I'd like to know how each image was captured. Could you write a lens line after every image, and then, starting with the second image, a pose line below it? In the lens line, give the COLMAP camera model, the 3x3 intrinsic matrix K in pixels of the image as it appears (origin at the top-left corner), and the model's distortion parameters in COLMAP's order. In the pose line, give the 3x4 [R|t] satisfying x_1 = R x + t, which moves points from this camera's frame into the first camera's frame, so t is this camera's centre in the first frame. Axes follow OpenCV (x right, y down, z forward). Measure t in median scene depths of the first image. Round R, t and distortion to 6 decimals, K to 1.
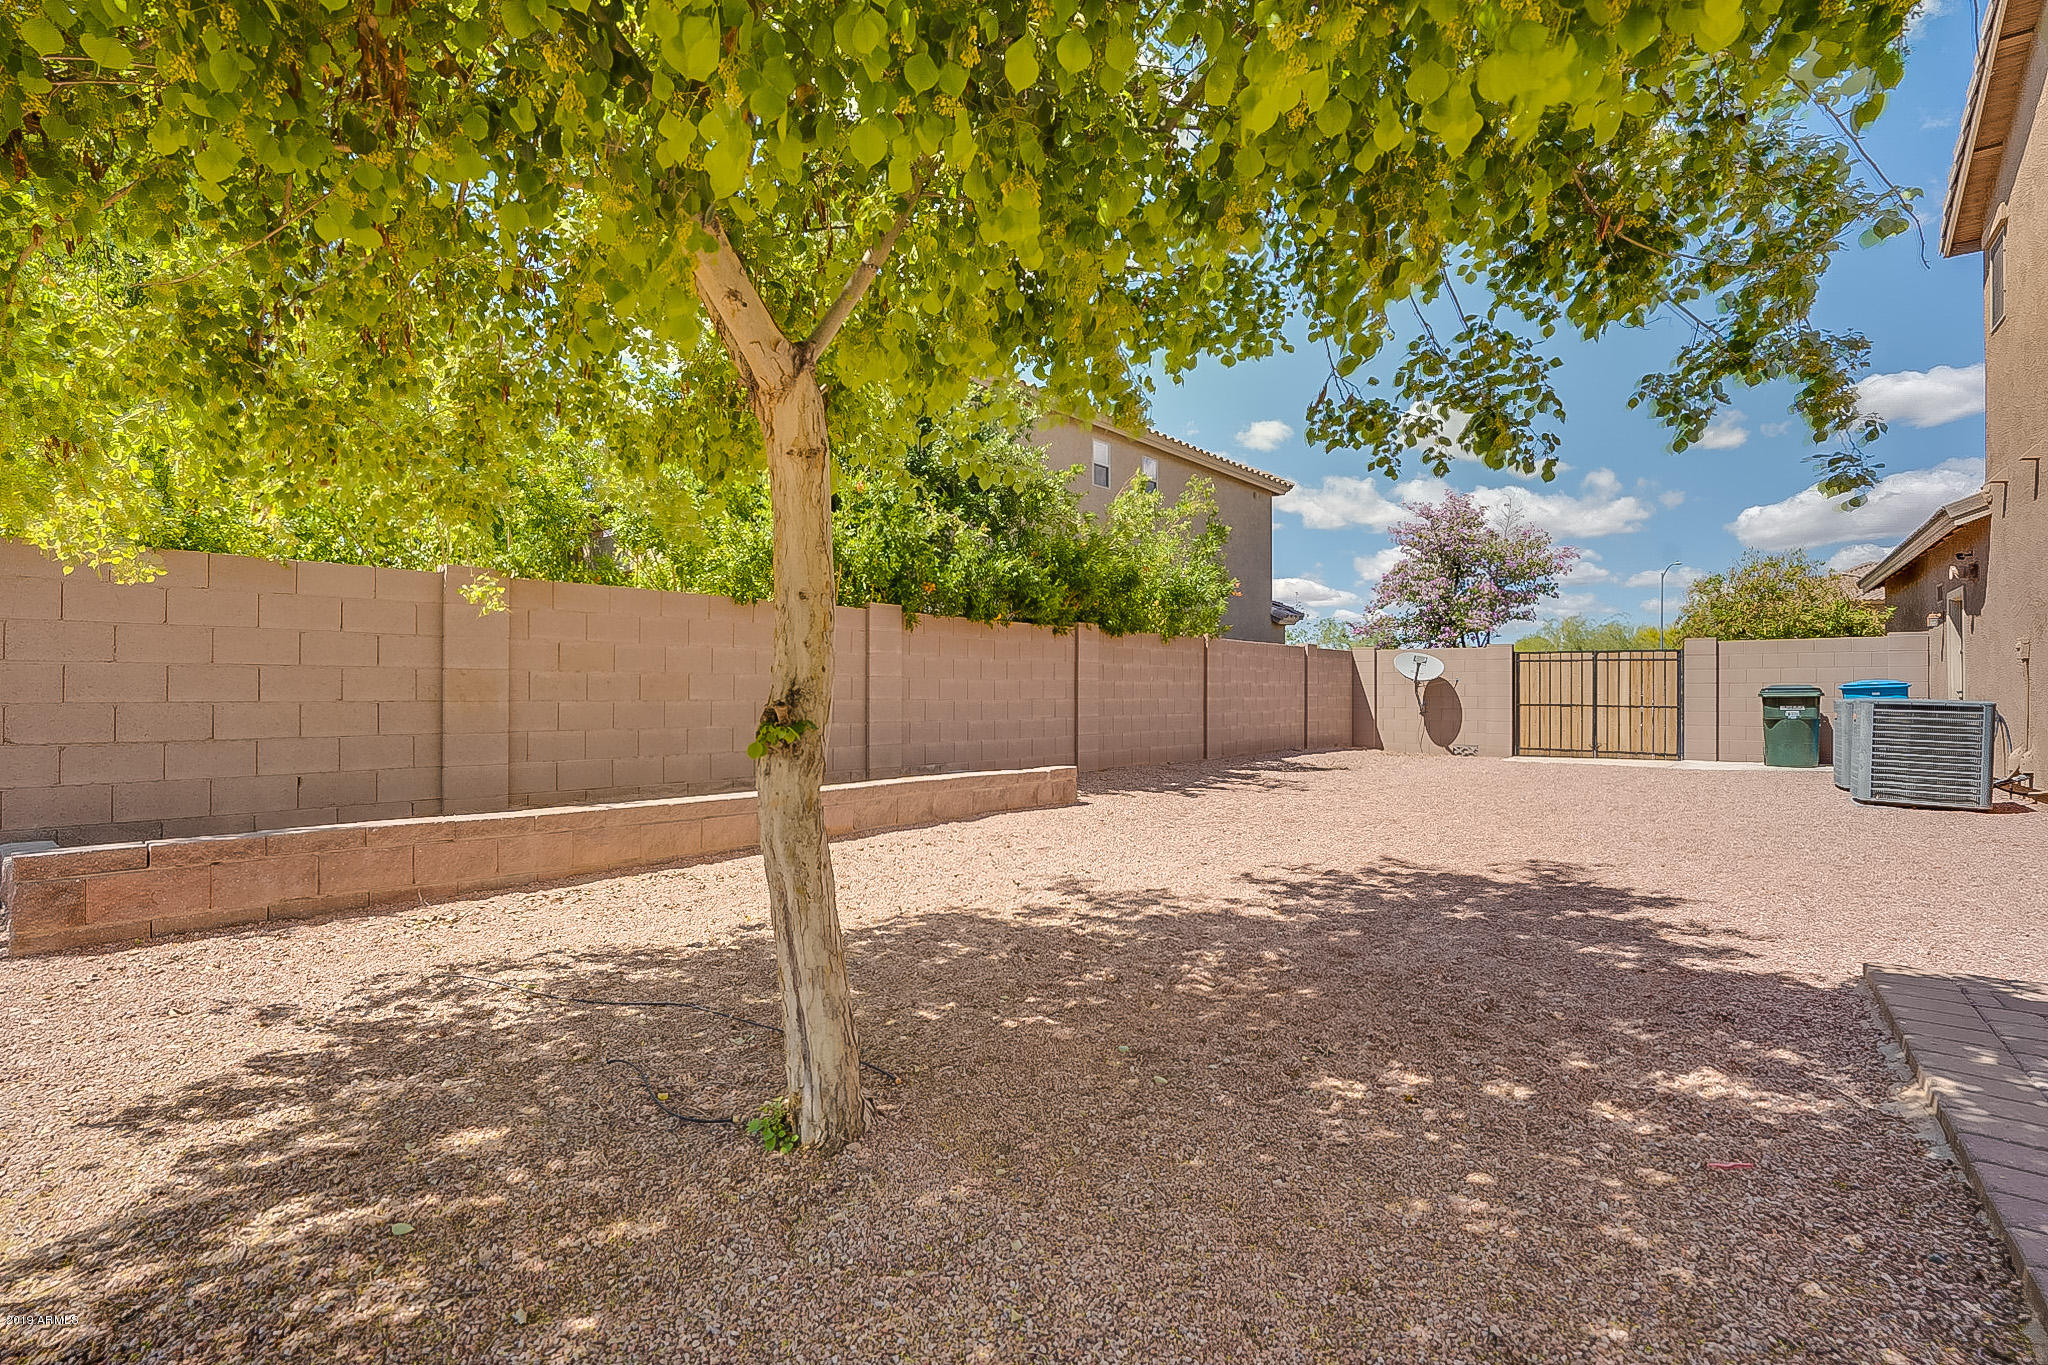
lens RADIAL K [[986.8, 0, 1012.8], [0, 986.8, 683.6], [0, 0, 1]] dist [-0.041145, 0.017208]
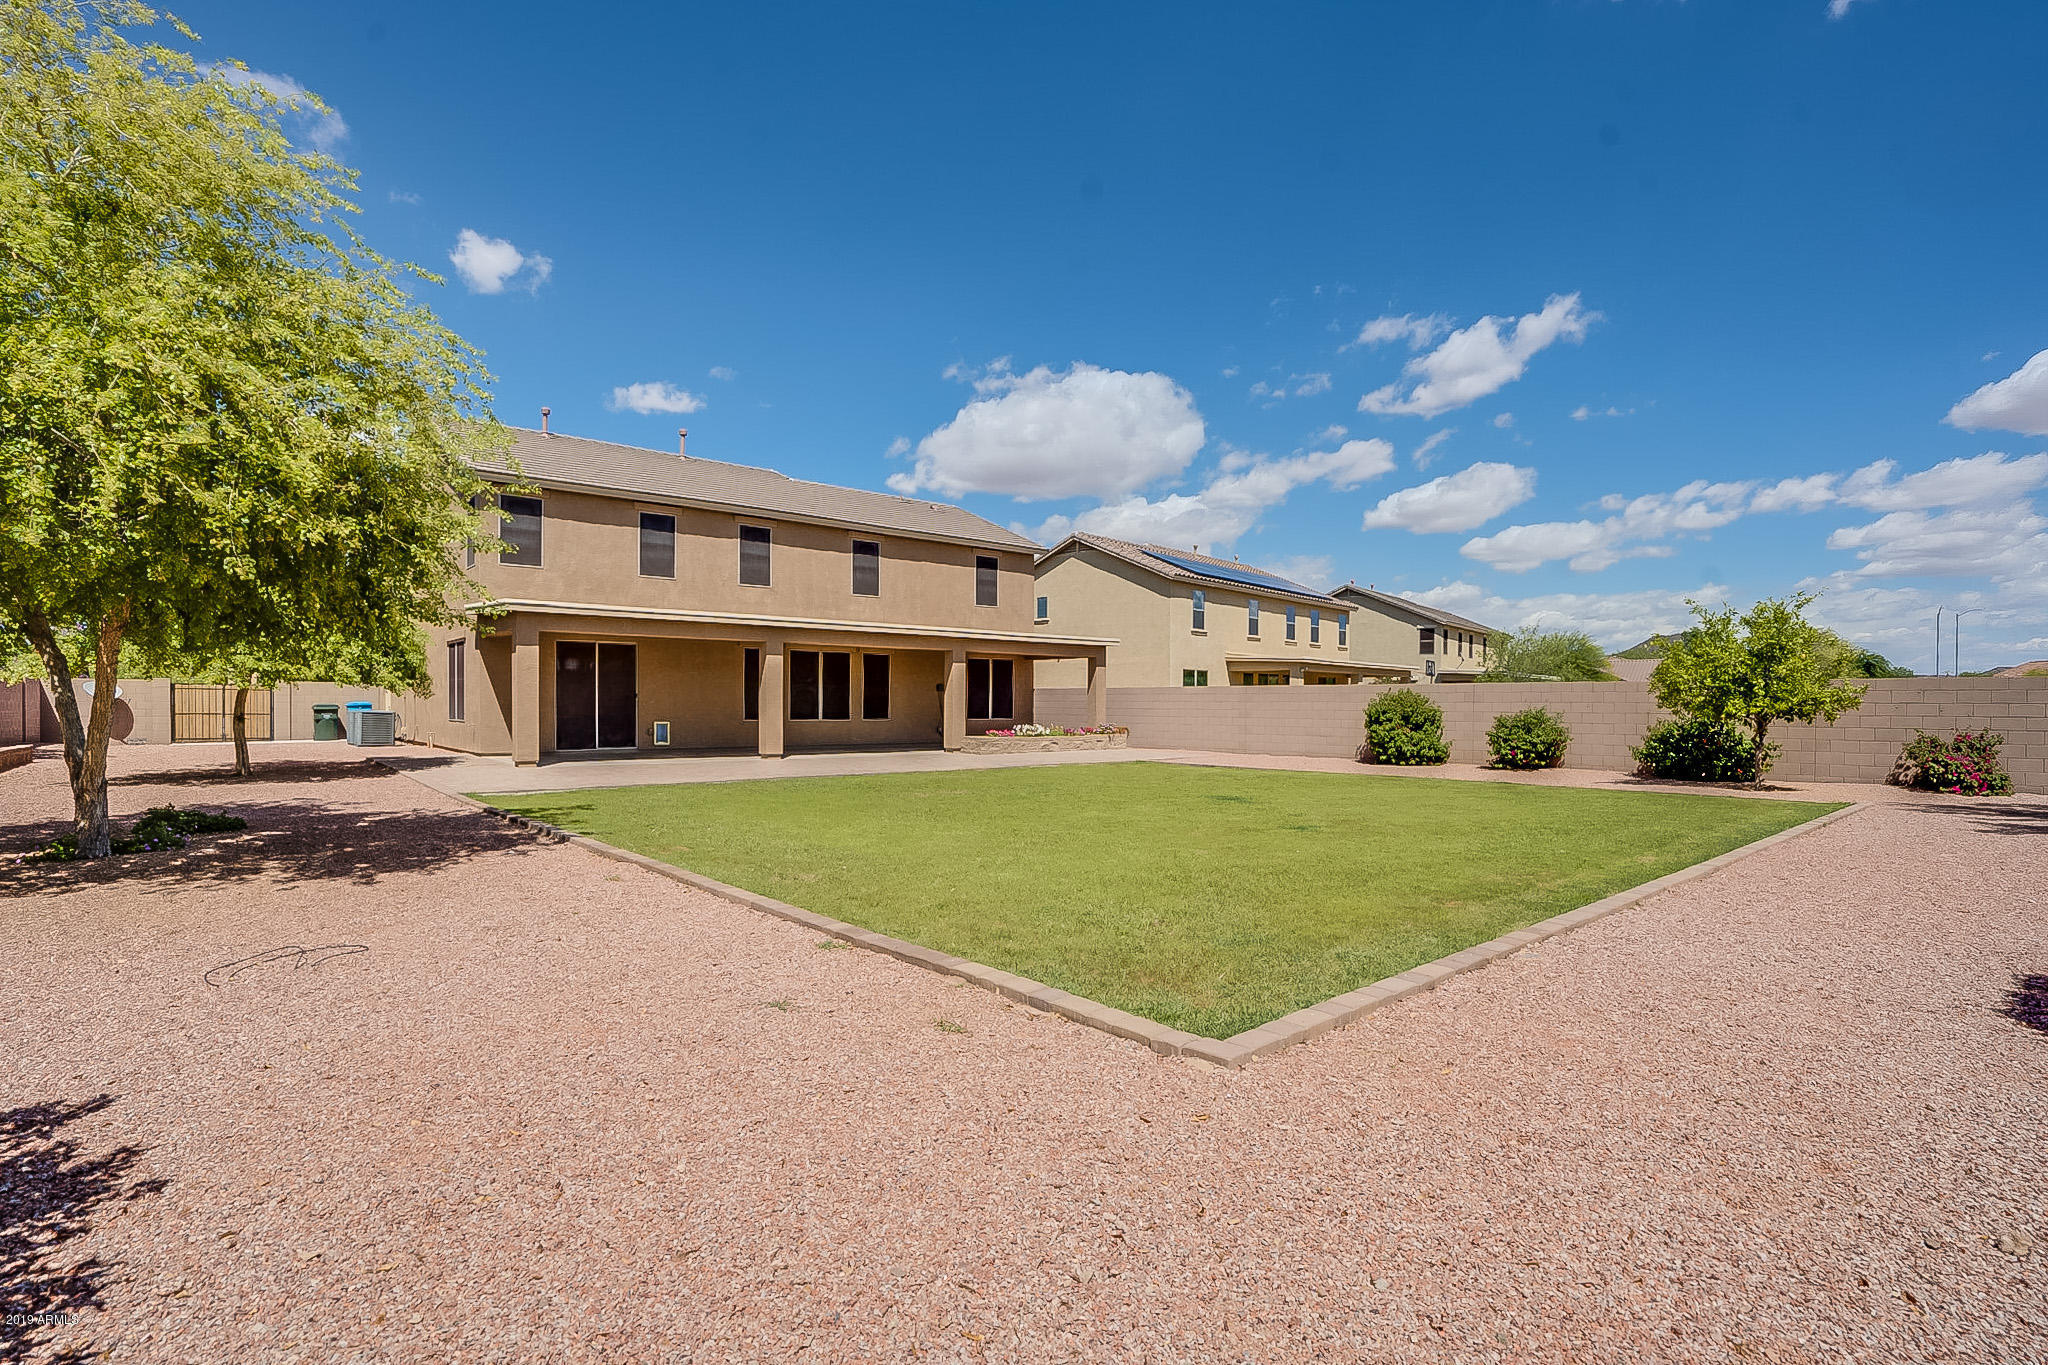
lens RADIAL K [[986.8, 0, 1028.1], [0, 986.8, 698.7], [0, 0, 1]] dist [-0.041145, 0.017208]
pose [[0.232227, 0.002415, 0.972659, -0.884279], [-0.013981, 0.999902, 0.000855, -0.030994], [-0.972561, -0.013797, 0.232238, -0.969113]]
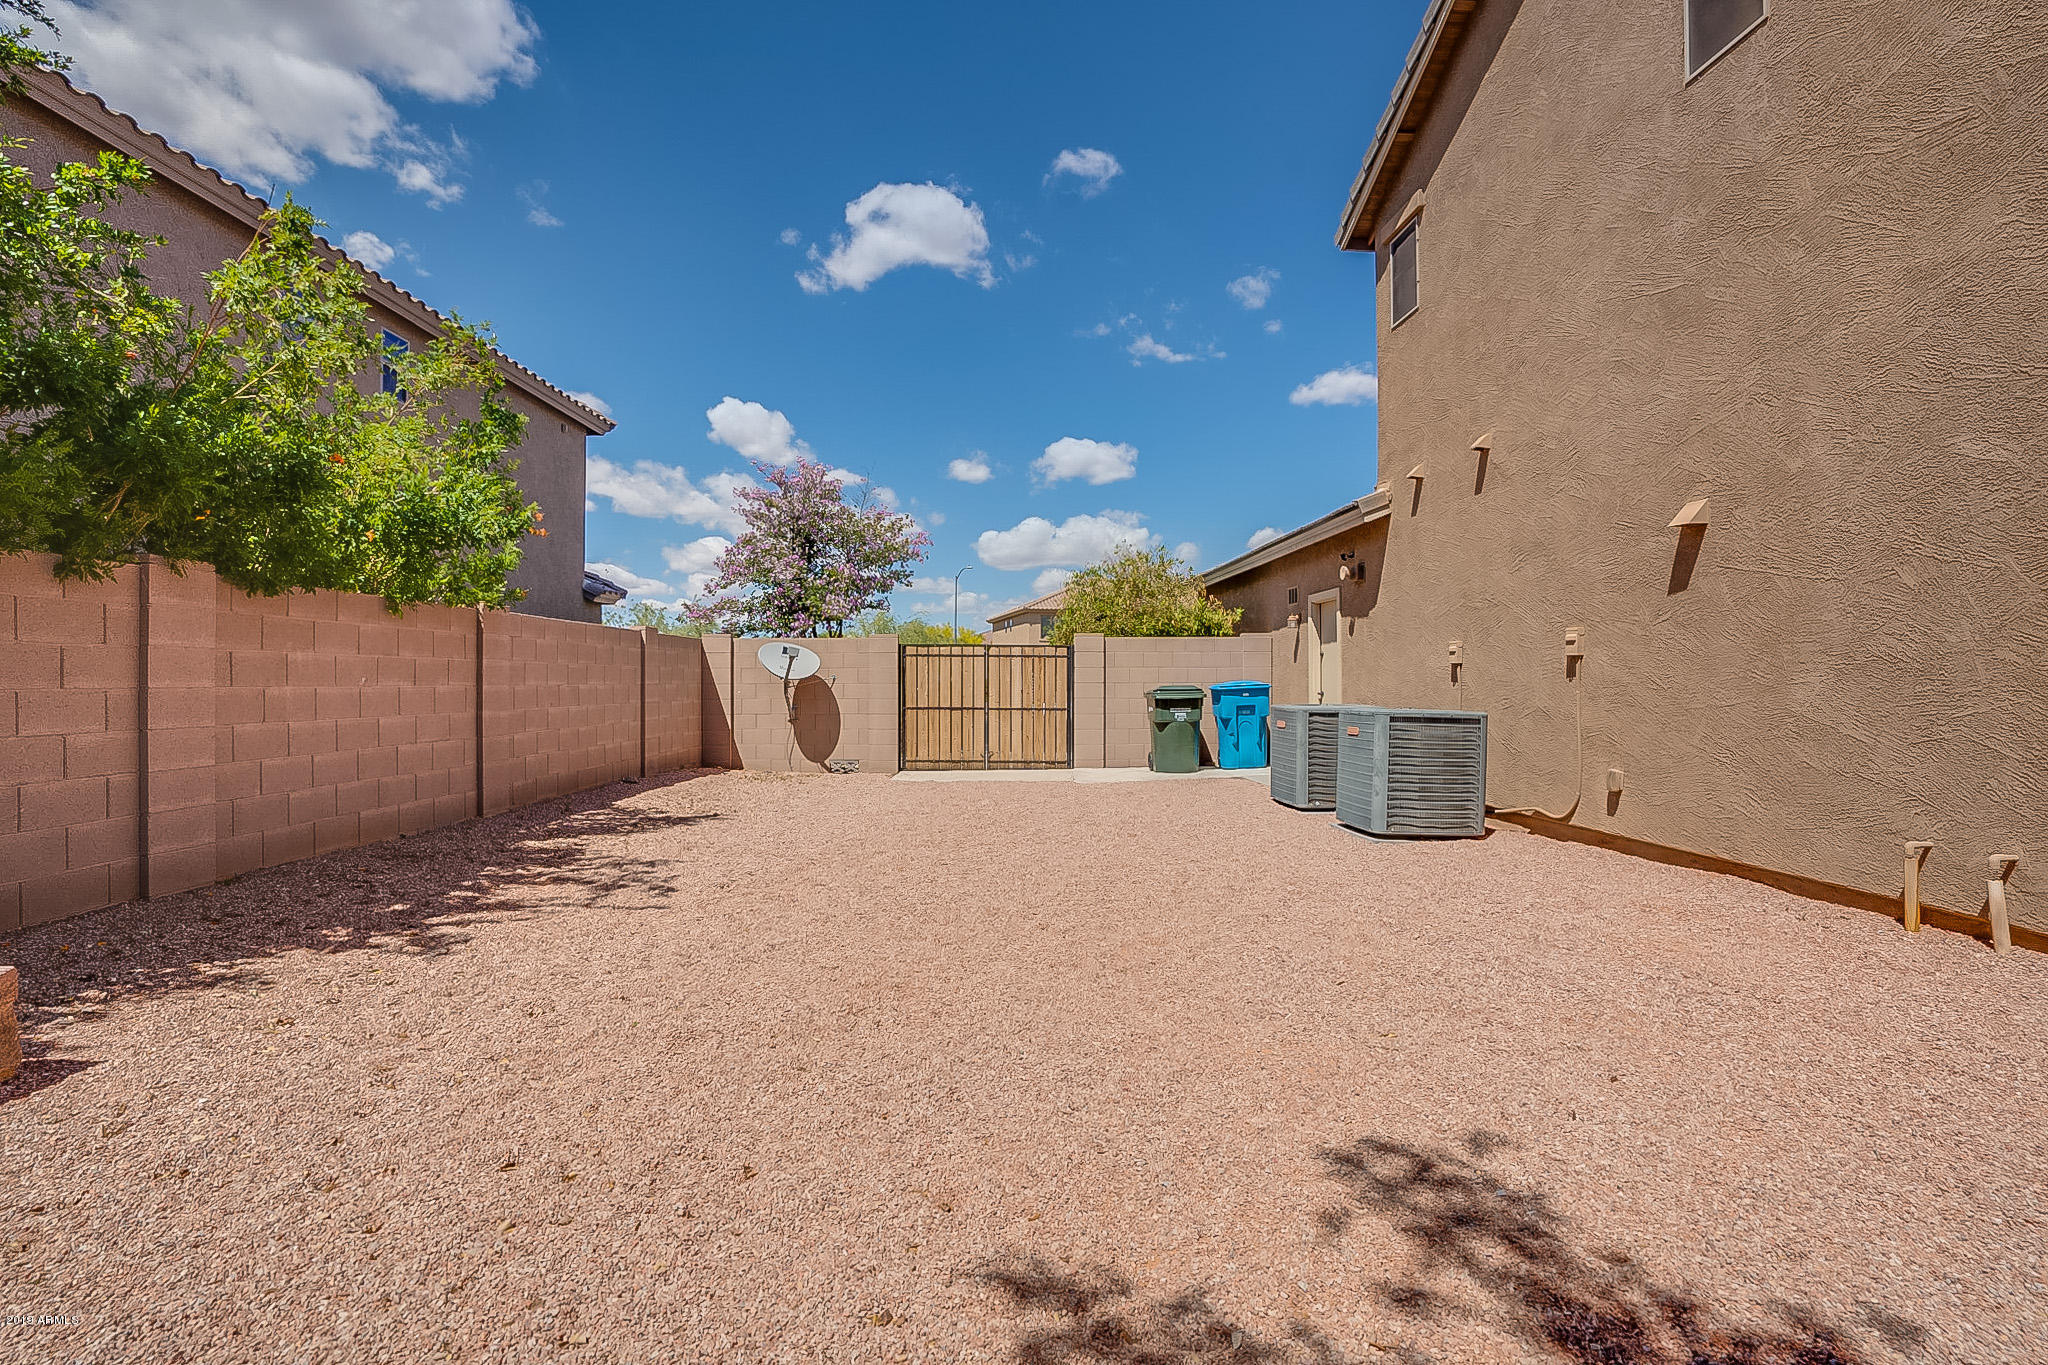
lens RADIAL K [[986.8, 0, 1026.4], [0, 986.8, 676.0], [0, 0, 1]] dist [-0.041145, 0.017208]
pose [[0.771028, 0.002305, 0.636797, 0.070733], [-0.003995, 0.999991, 0.001217, -0.008095], [-0.636789, -0.003482, 0.771030, 0.317799]]
